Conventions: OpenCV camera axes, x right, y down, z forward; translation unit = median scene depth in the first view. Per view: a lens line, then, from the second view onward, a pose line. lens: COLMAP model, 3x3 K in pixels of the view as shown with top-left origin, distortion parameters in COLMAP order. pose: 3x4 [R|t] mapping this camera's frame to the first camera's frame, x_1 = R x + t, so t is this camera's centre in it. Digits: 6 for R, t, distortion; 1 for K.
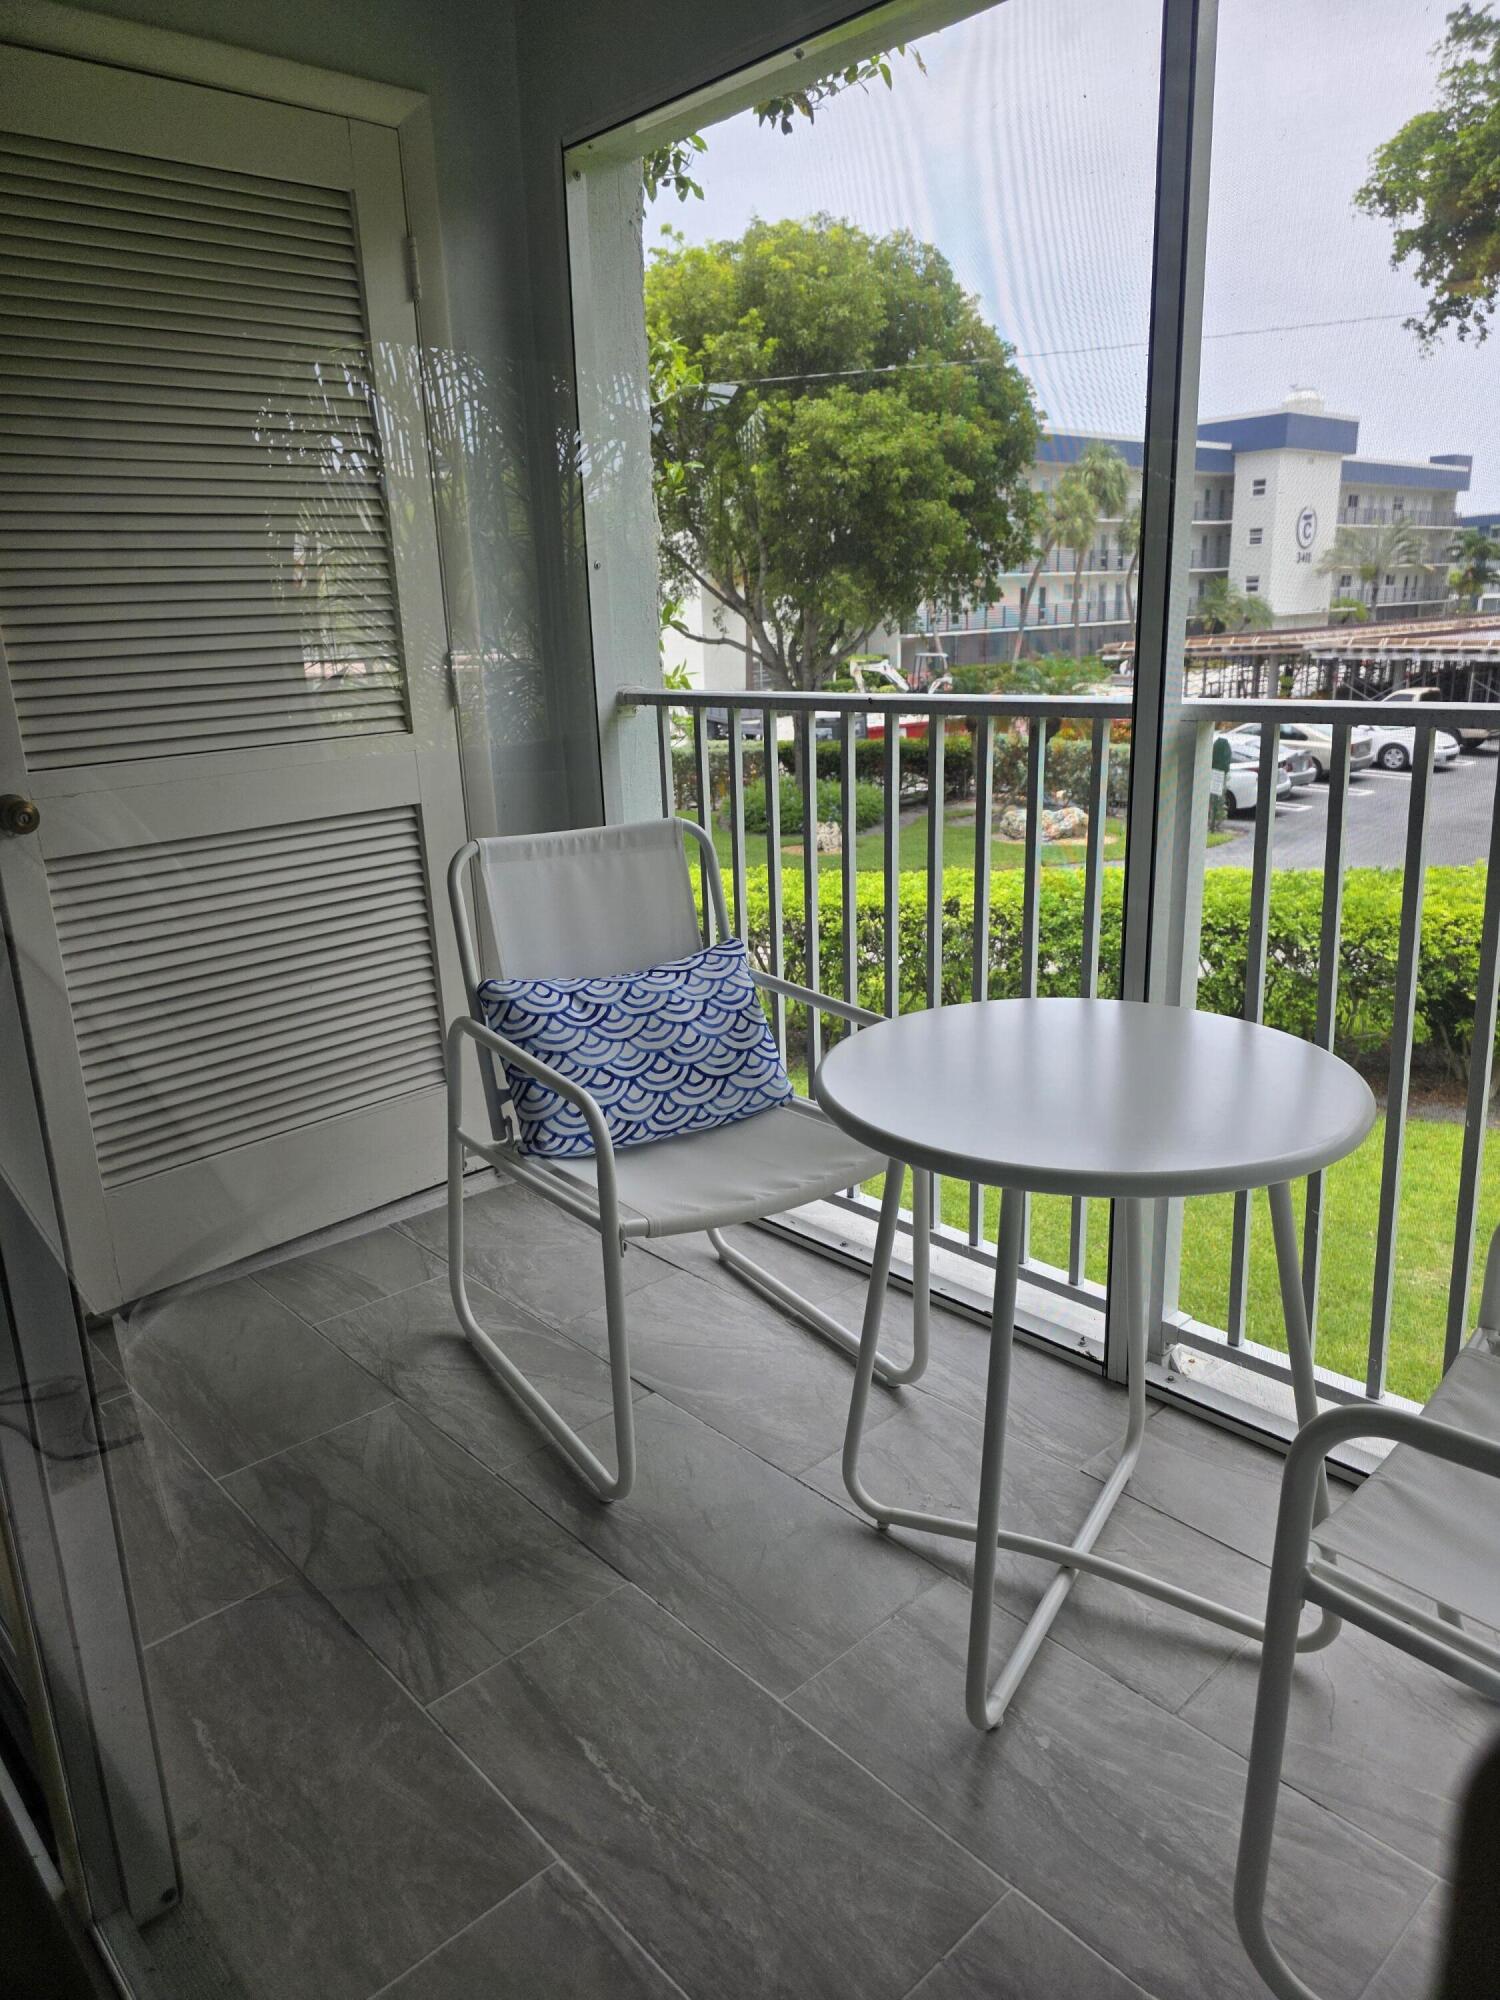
lens RADIAL K [[1347.5, 0, 702.3], [0, 1347.5, 1006.2], [0, 0, 1]] dist [0.061840, -0.040785]
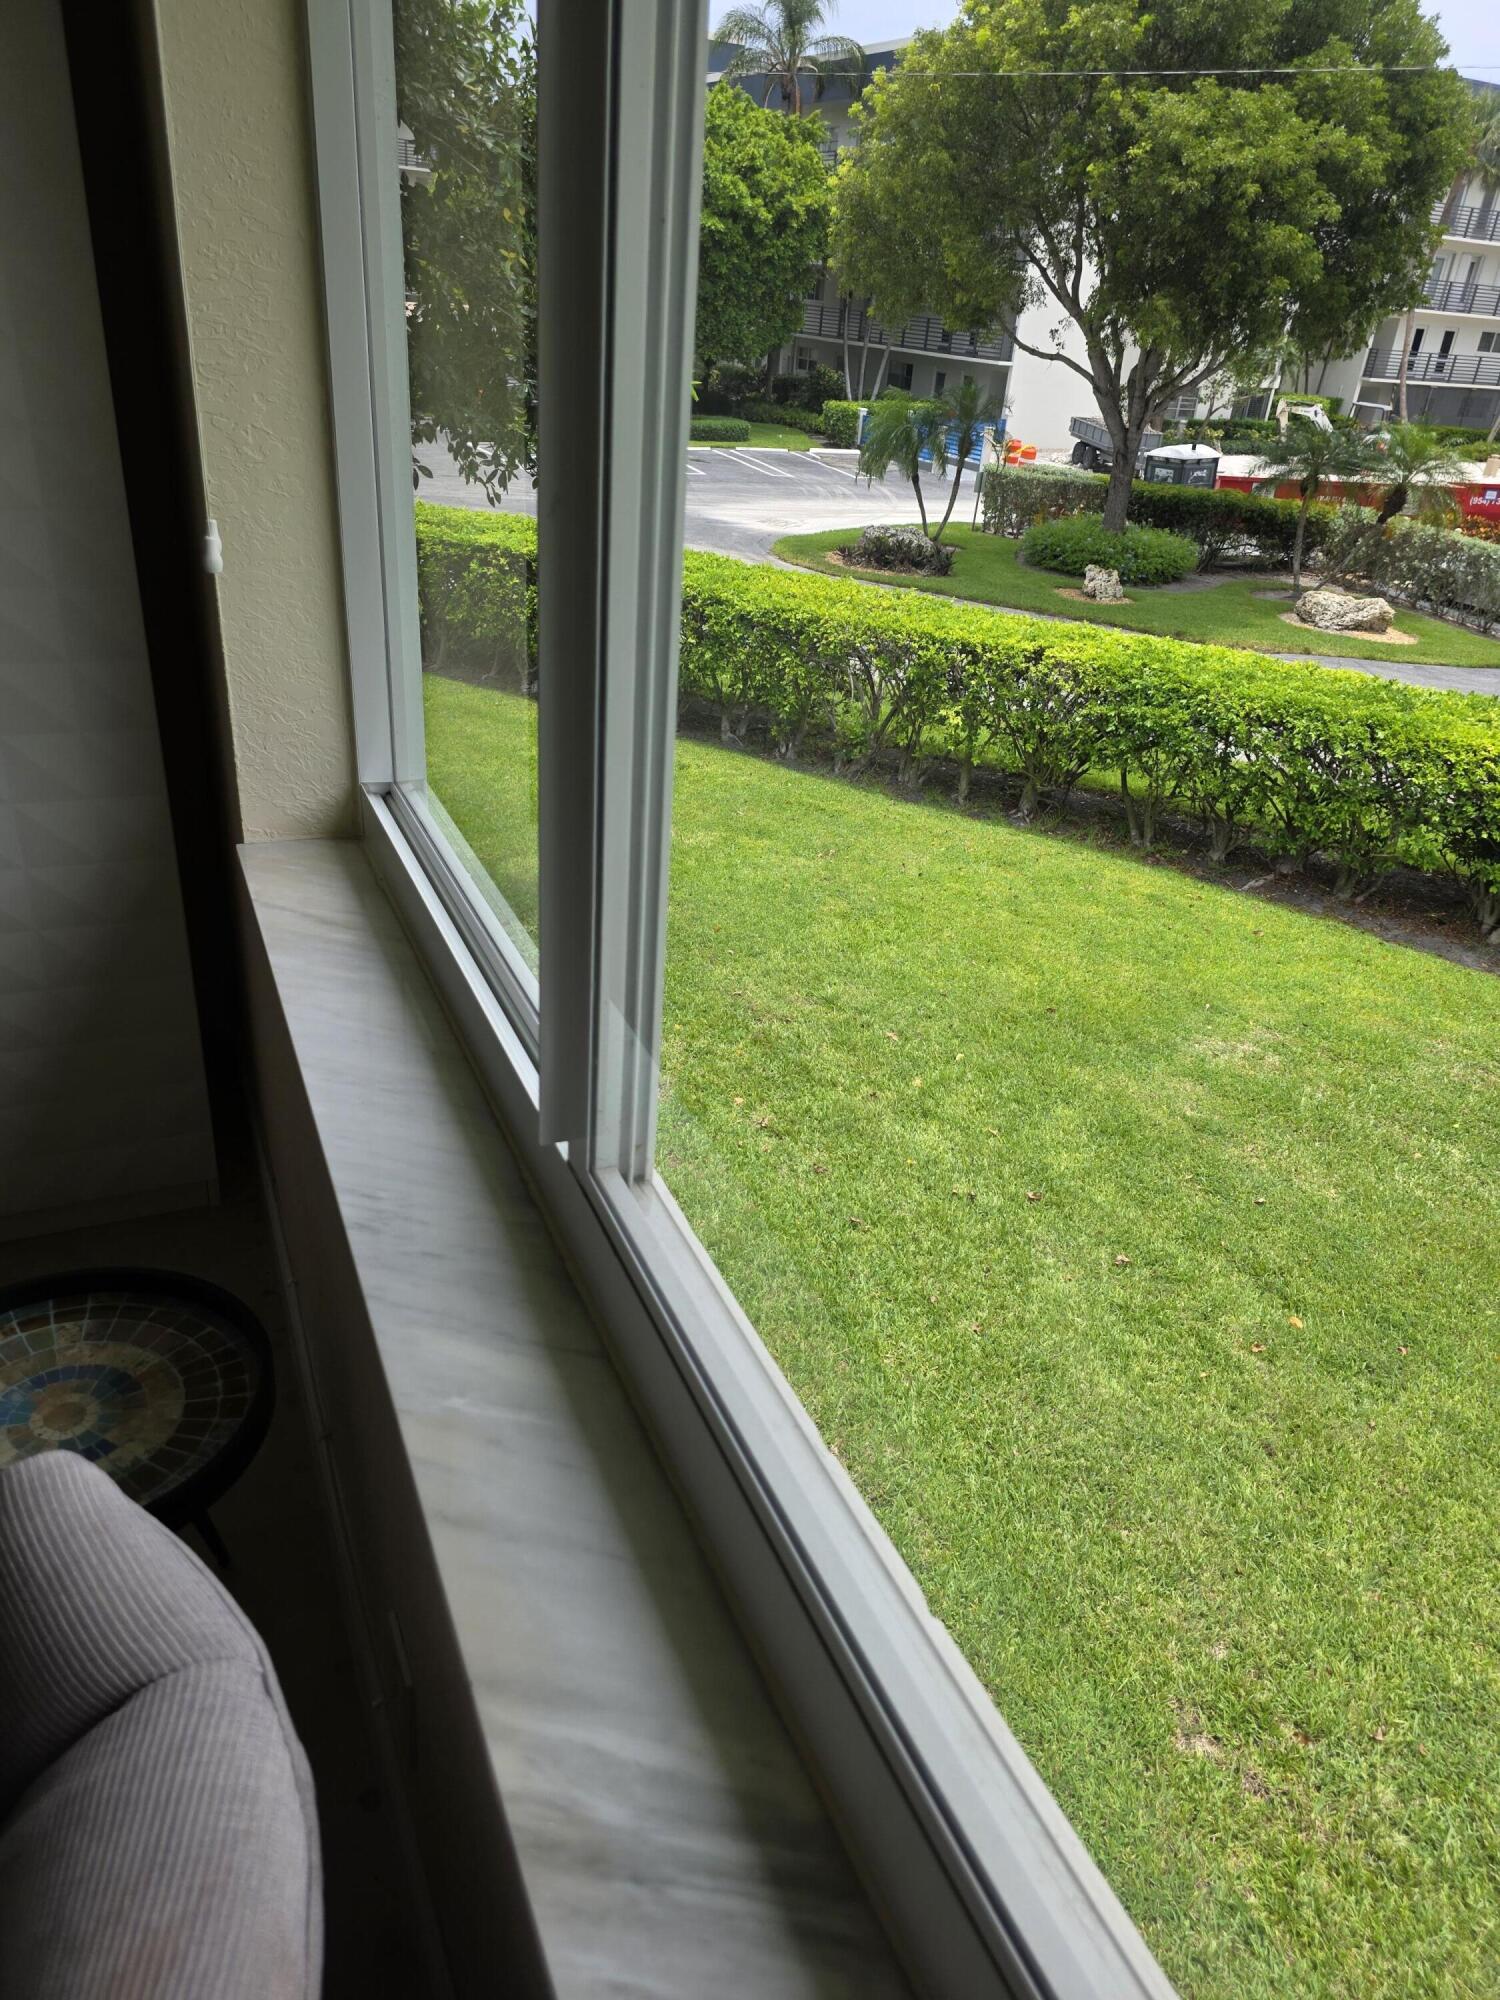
lens RADIAL K [[1344.9, 0, 749.6], [0, 1344.9, 1013.4], [0, 0, 1]] dist [0.060645, -0.041955]
pose [[0.943136, 0.246909, -0.222553, 0.167708], [-0.195985, 0.953815, 0.227654, -0.002628], [0.268485, -0.171092, 0.947968, -0.070381]]
